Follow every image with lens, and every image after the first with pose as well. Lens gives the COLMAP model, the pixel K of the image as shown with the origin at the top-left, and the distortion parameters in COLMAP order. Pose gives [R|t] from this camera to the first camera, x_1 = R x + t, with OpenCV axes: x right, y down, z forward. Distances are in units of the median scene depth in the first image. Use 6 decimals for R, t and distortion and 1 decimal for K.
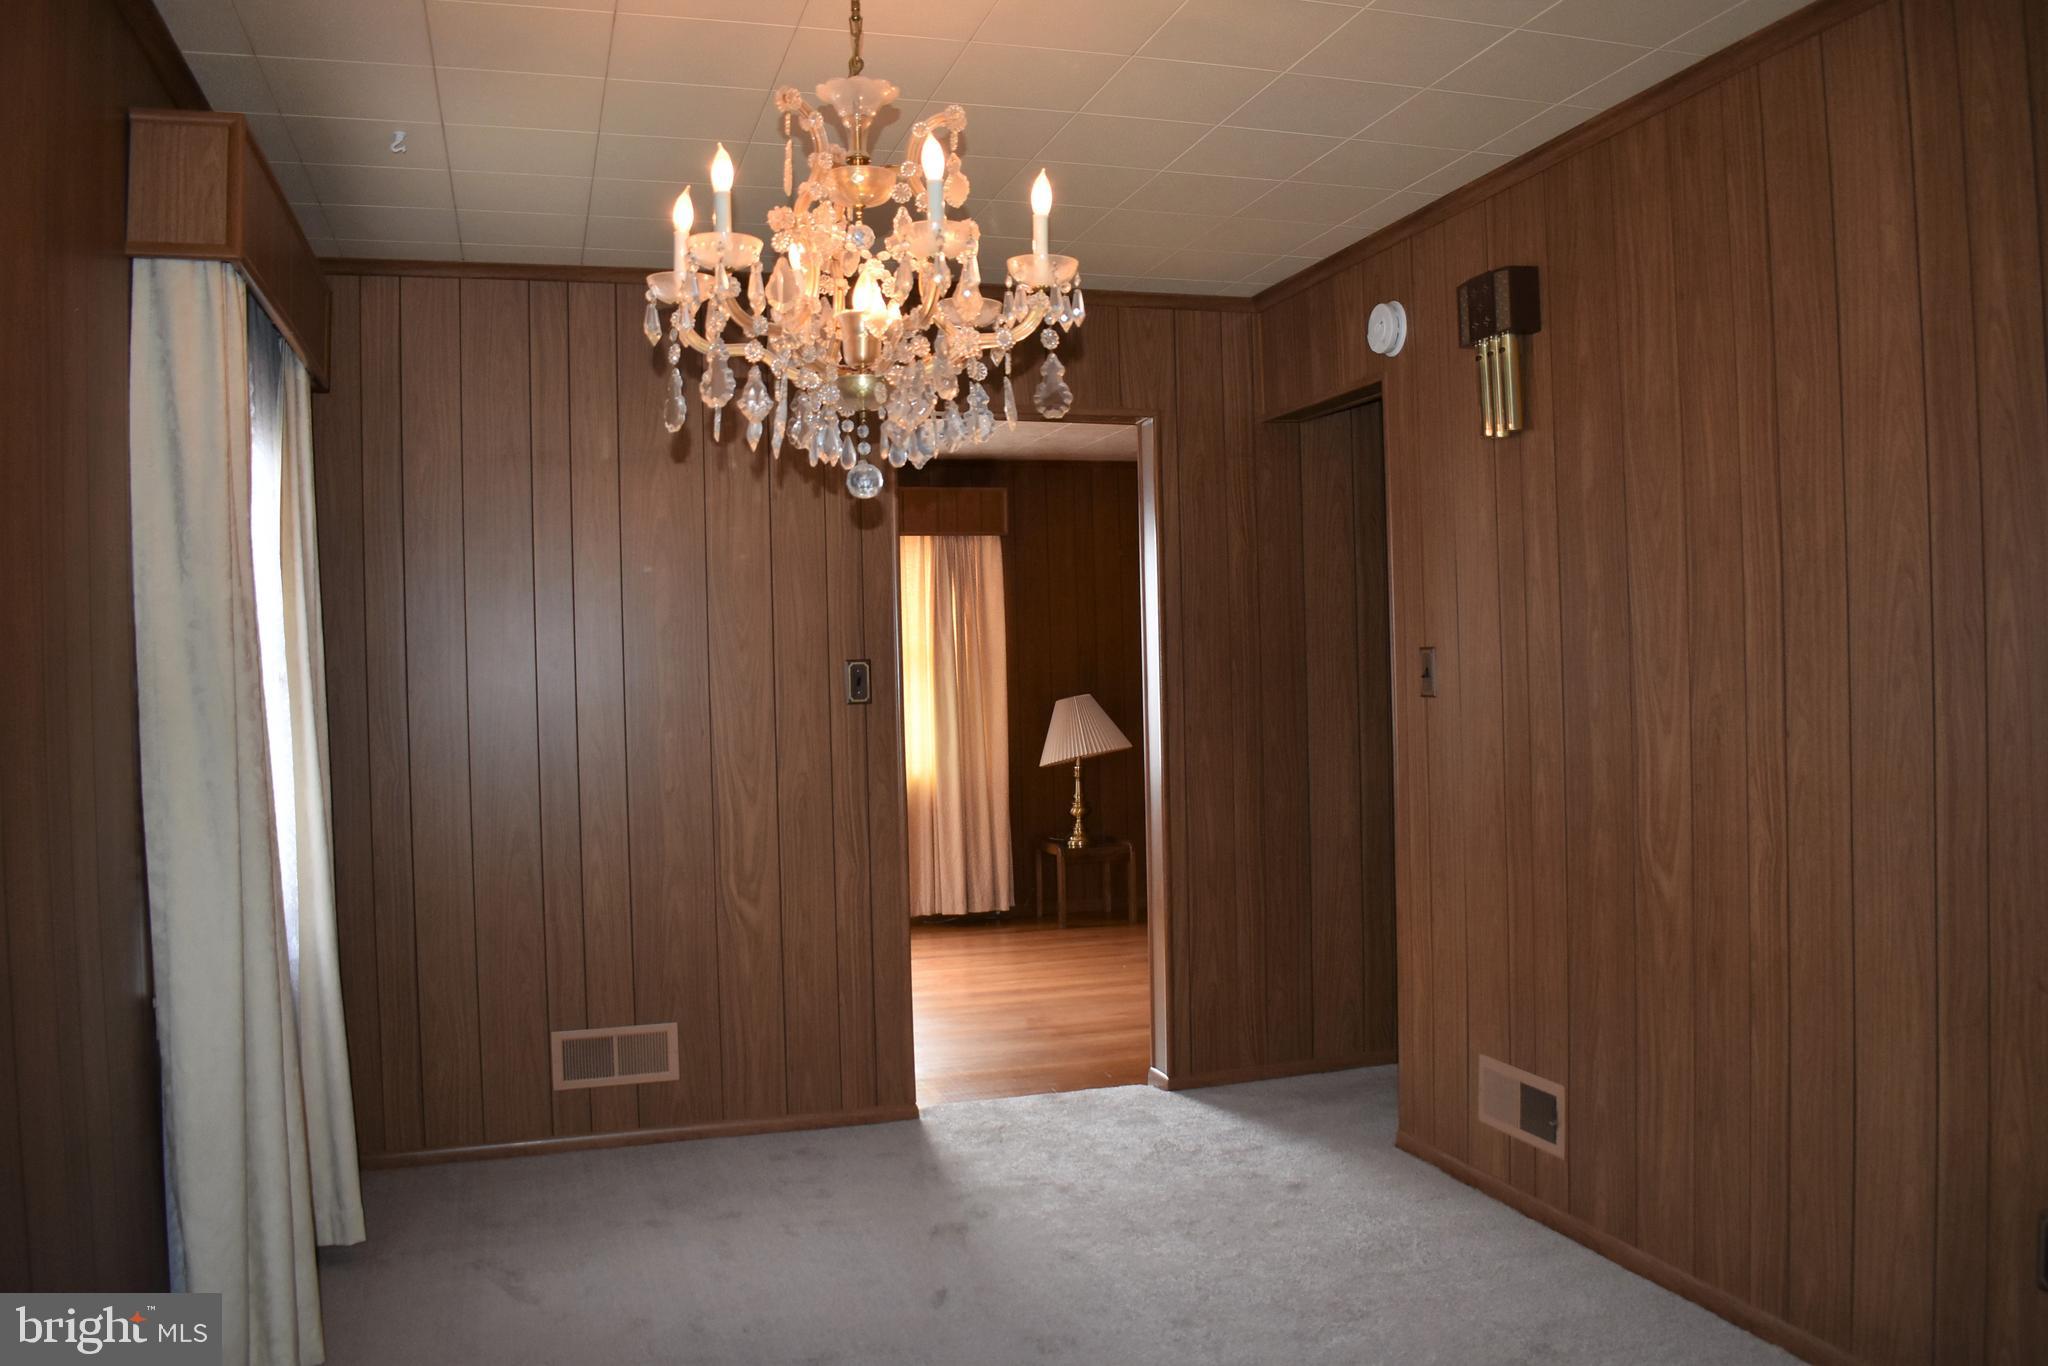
lens RADIAL K [[1595.5, 0, 1025.8], [0, 1595.5, 677.6], [0, 0, 1]] dist [-0.097232, 0.012057]
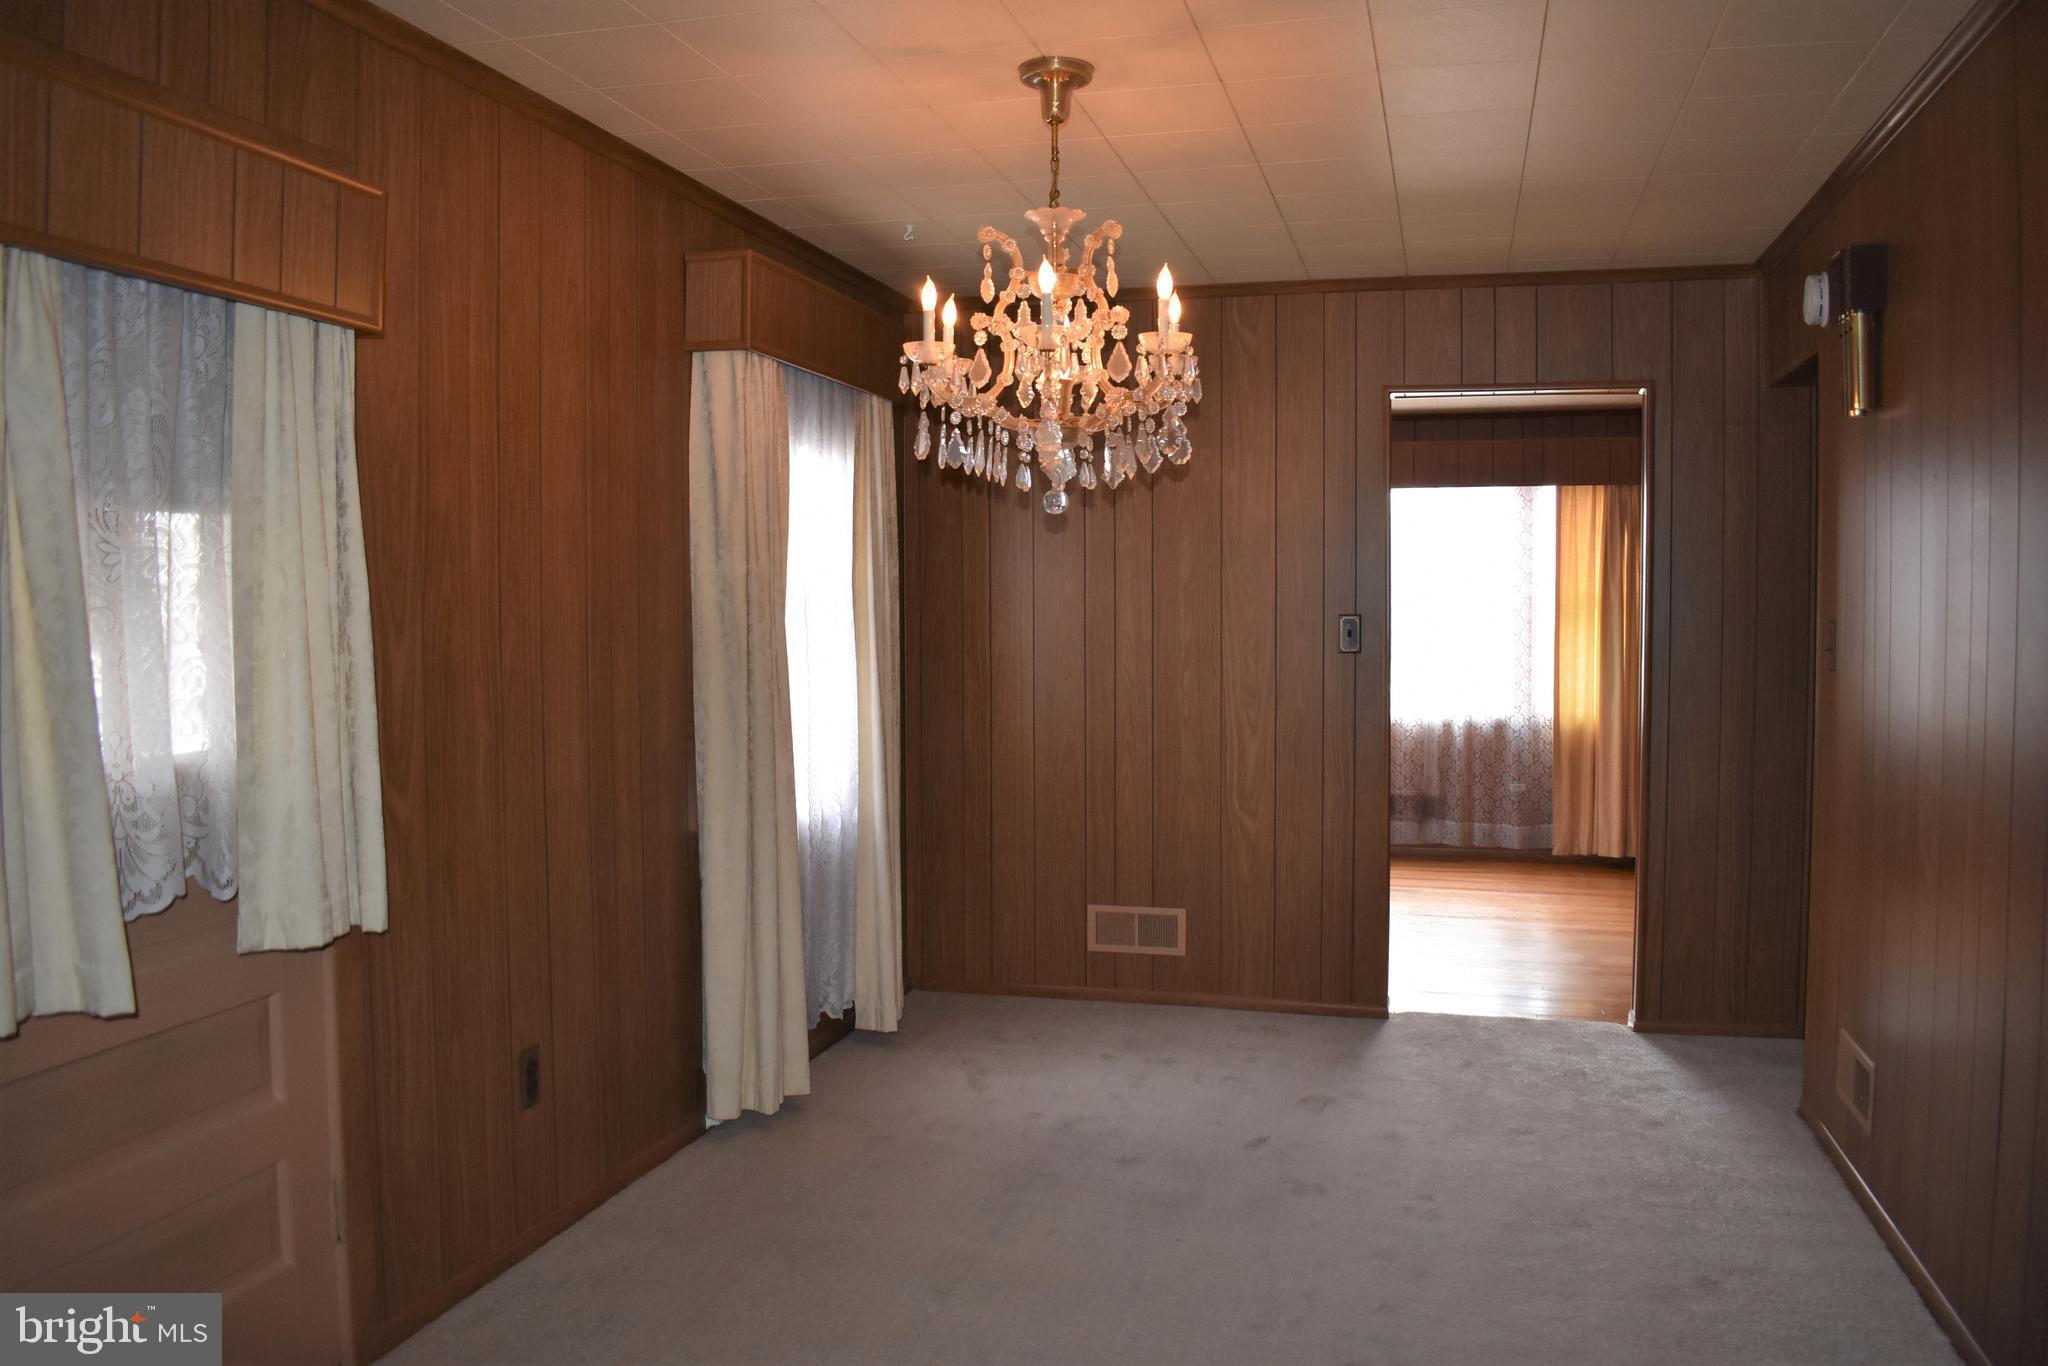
lens RADIAL K [[1595.5, 0, 1025.8], [0, 1595.5, 677.6], [0, 0, 1]] dist [-0.097232, 0.012057]
pose [[0.845308, 0.046422, -0.532259, 0.332520], [-0.021331, 0.998356, 0.053198, -0.023658], [0.533854, -0.033615, 0.844908, -0.100113]]
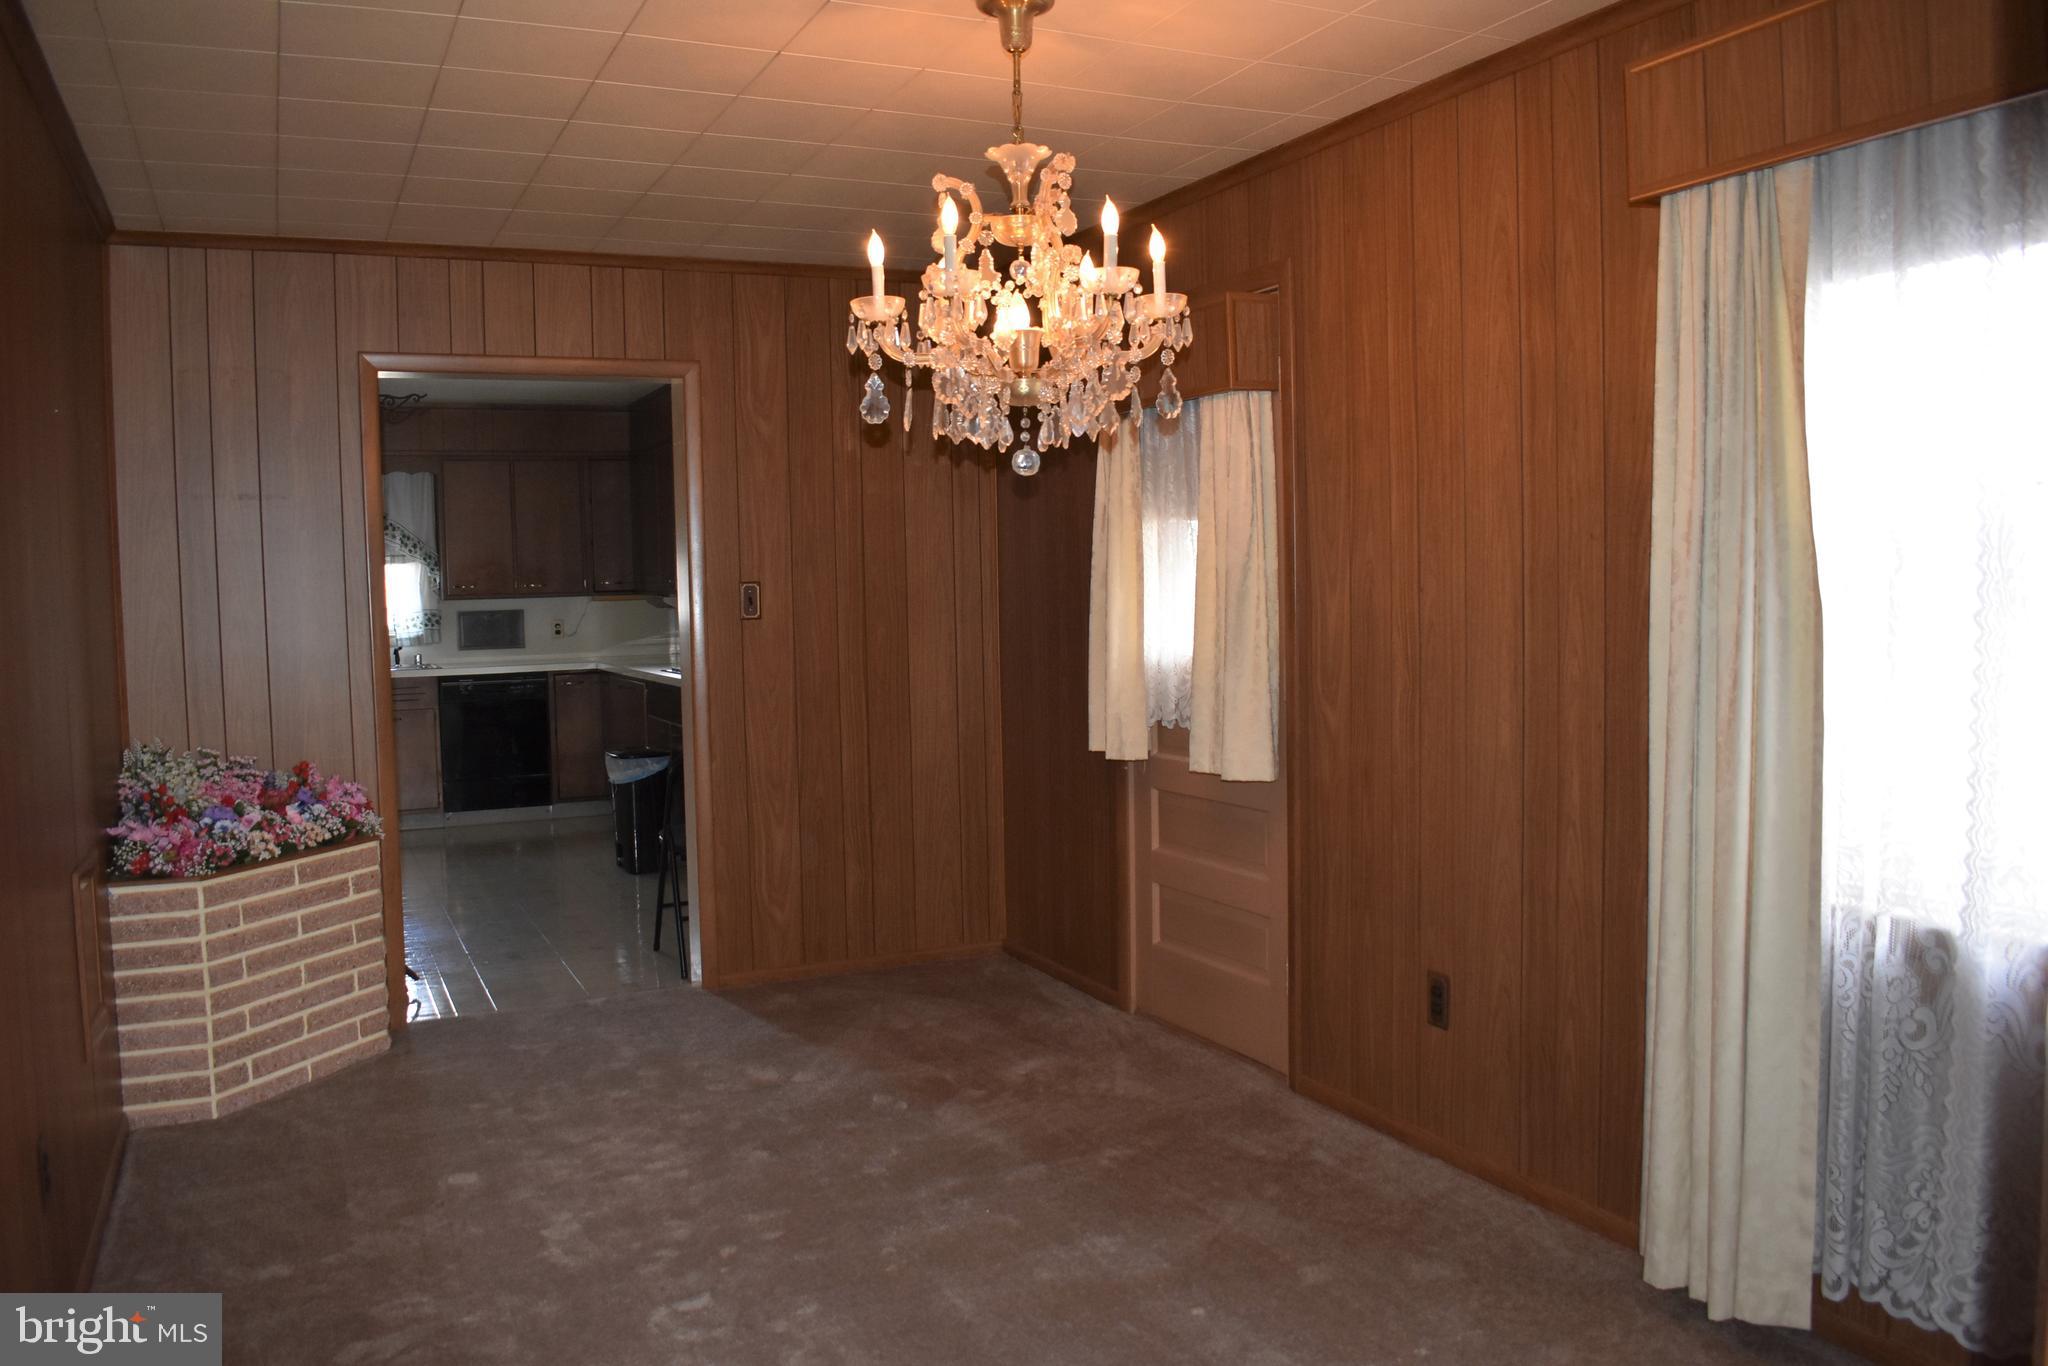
lens RADIAL K [[1595.5, 0, 1025.8], [0, 1595.5, 677.6], [0, 0, 1]] dist [-0.097232, 0.012057]
pose [[-0.988387, 0.053098, -0.142380, 0.048588], [0.043398, 0.996575, 0.070387, -0.021132], [0.145630, 0.063390, -0.987306, 1.222927]]
